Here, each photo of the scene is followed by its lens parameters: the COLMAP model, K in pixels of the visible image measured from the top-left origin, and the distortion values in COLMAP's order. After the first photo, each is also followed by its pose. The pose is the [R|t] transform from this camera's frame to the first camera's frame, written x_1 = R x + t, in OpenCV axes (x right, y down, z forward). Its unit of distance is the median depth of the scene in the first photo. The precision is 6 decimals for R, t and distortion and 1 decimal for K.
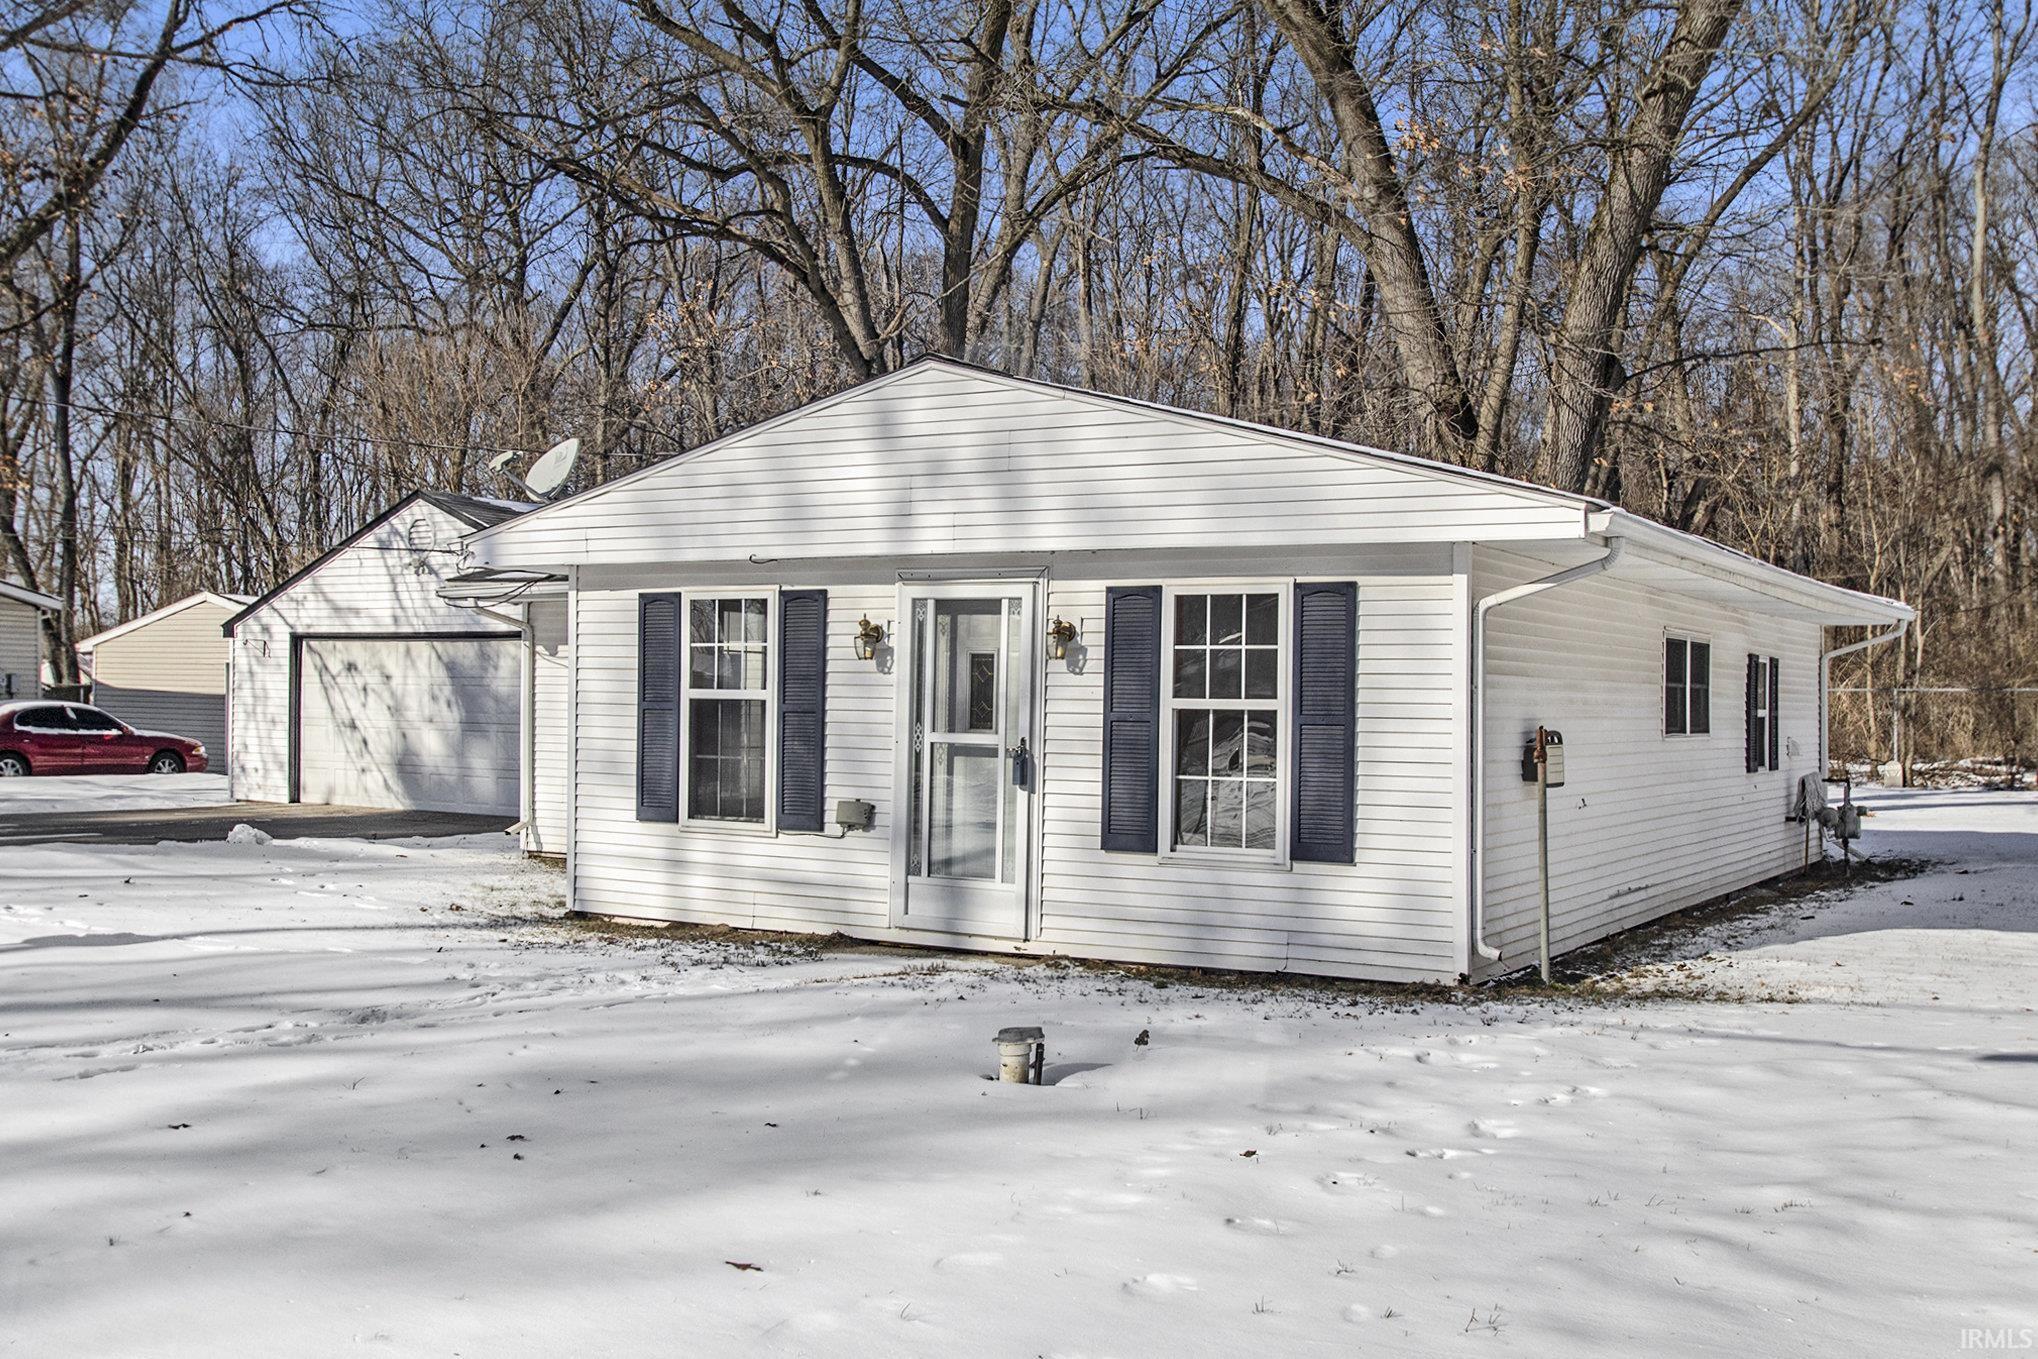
lens RADIAL K [[2052.2, 0, 1019.2], [0, 2052.2, 687.7], [0, 0, 1]] dist [-0.017749, 0.000000]
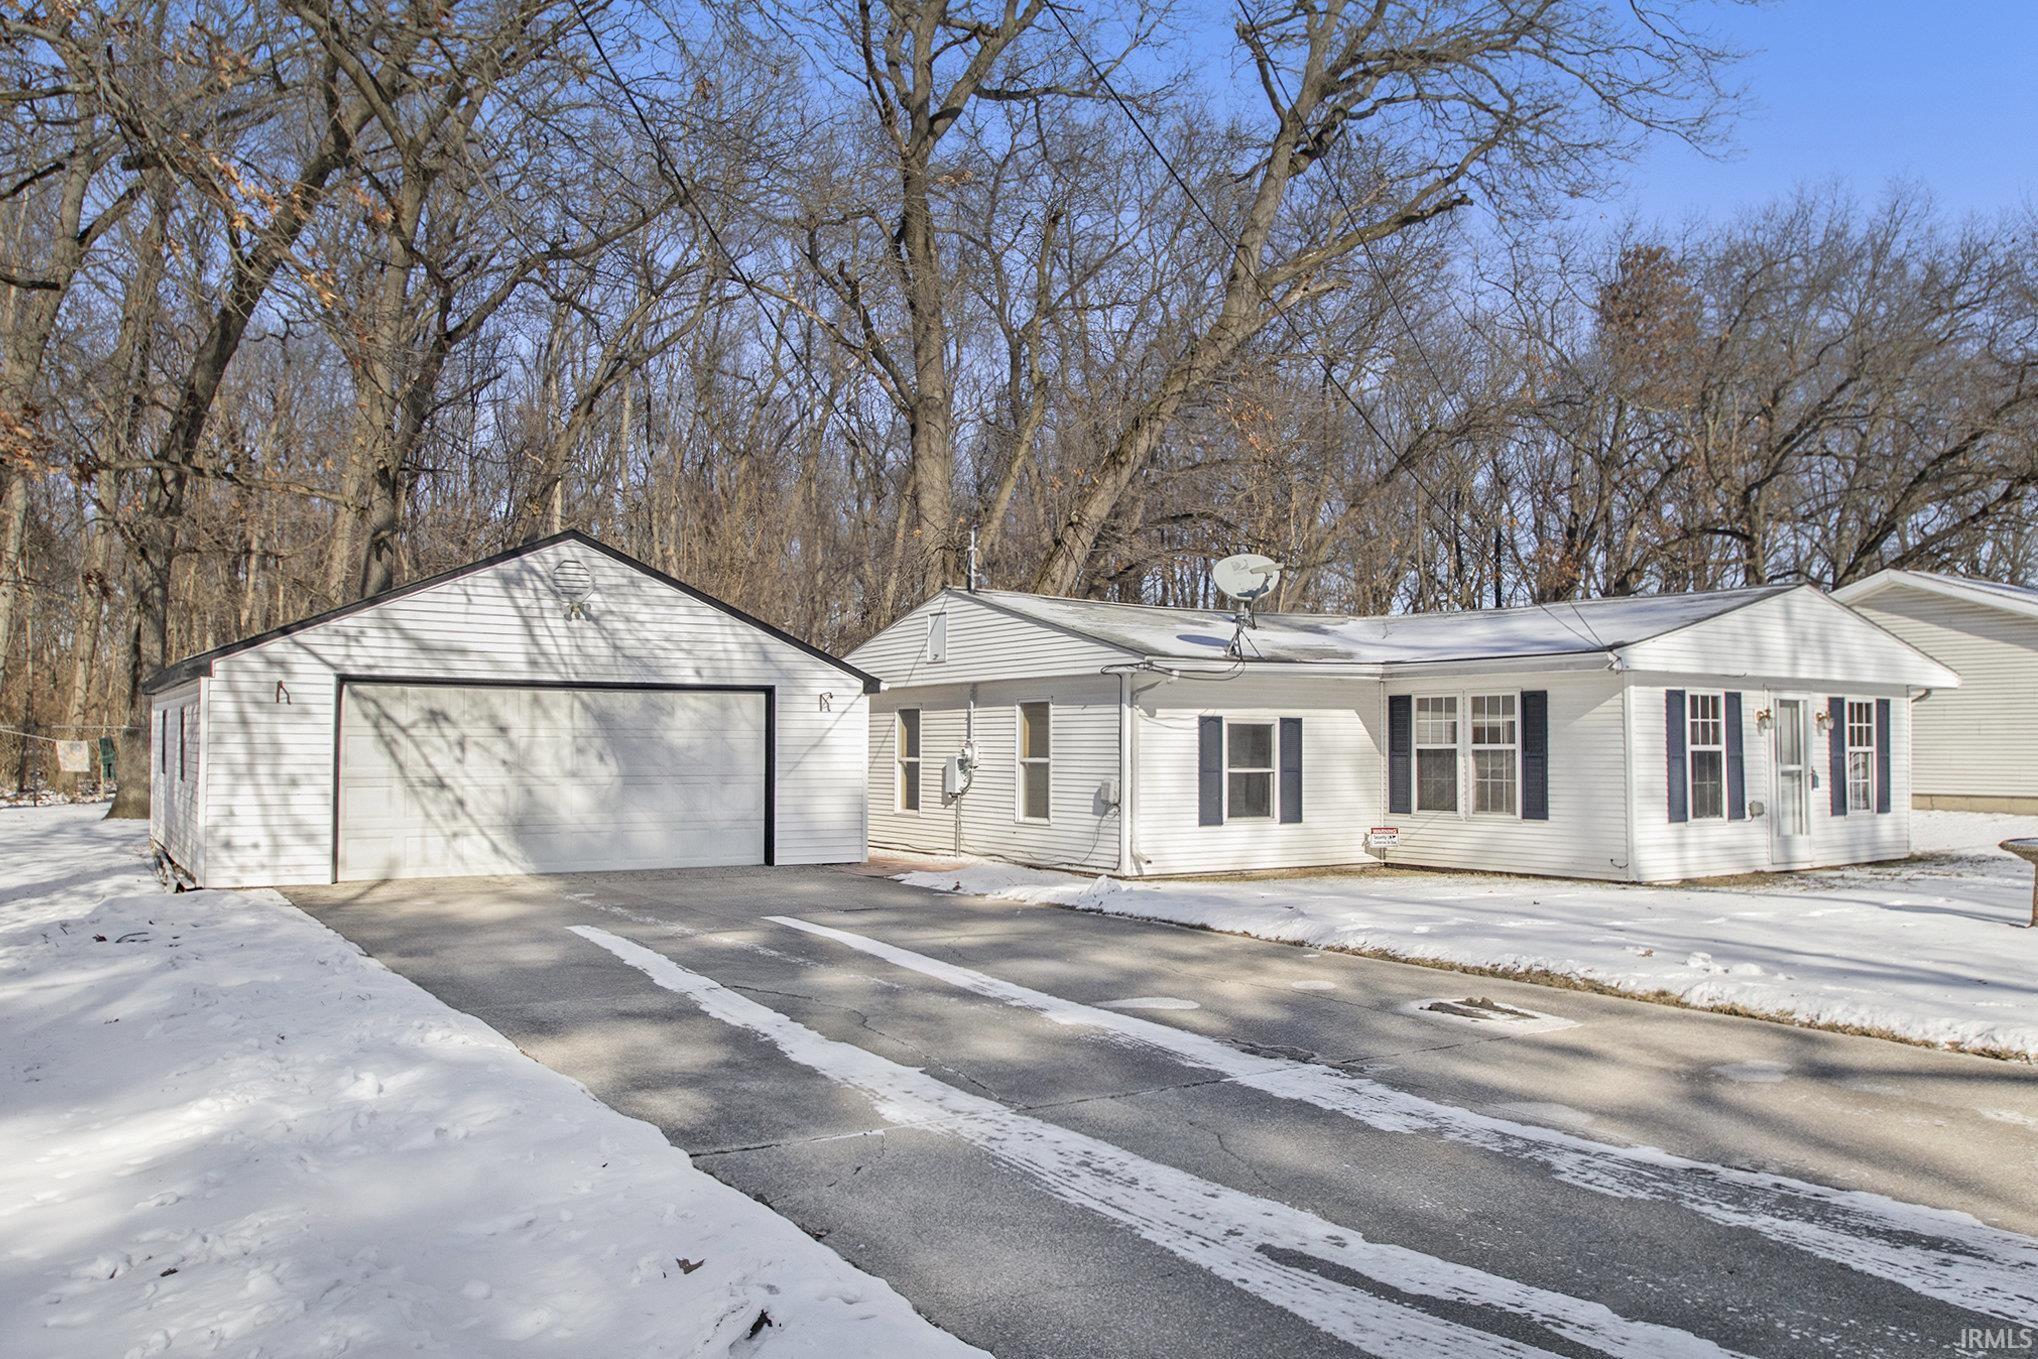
lens RADIAL K [[1488.8, 0, 1019.8], [0, 1488.8, 675.6], [0, 0, 1]] dist [0.001032, 0.000827]
pose [[0.402642, 0.023783, 0.915048, -1.094685], [-0.004063, 0.999699, -0.024196, -0.018122], [-0.915348, 0.006024, 0.402618, 0.706890]]
